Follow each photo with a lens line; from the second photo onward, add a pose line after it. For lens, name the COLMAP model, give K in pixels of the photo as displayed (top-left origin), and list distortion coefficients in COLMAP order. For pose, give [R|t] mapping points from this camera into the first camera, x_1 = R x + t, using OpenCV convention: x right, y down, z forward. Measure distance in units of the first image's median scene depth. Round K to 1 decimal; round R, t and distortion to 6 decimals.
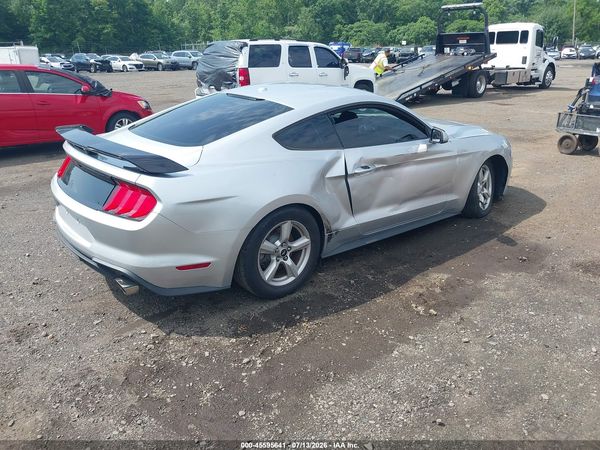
lens RADIAL K [[482.0, 0, 303.0], [0, 482.0, 223.9], [0, 0, 1]] dist [0.002694, 0.001517]
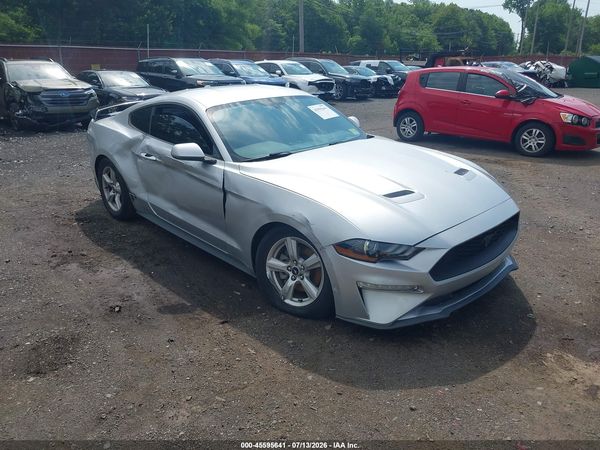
lens RADIAL K [[482.0, 0, 303.0], [0, 482.0, 223.9], [0, 0, 1]] dist [0.002694, 0.001517]
pose [[0.047515, 0.334948, -0.941038, 1.177398], [-0.339528, 0.891423, 0.300144, -0.404256], [0.939395, 0.305247, 0.156080, 1.102985]]
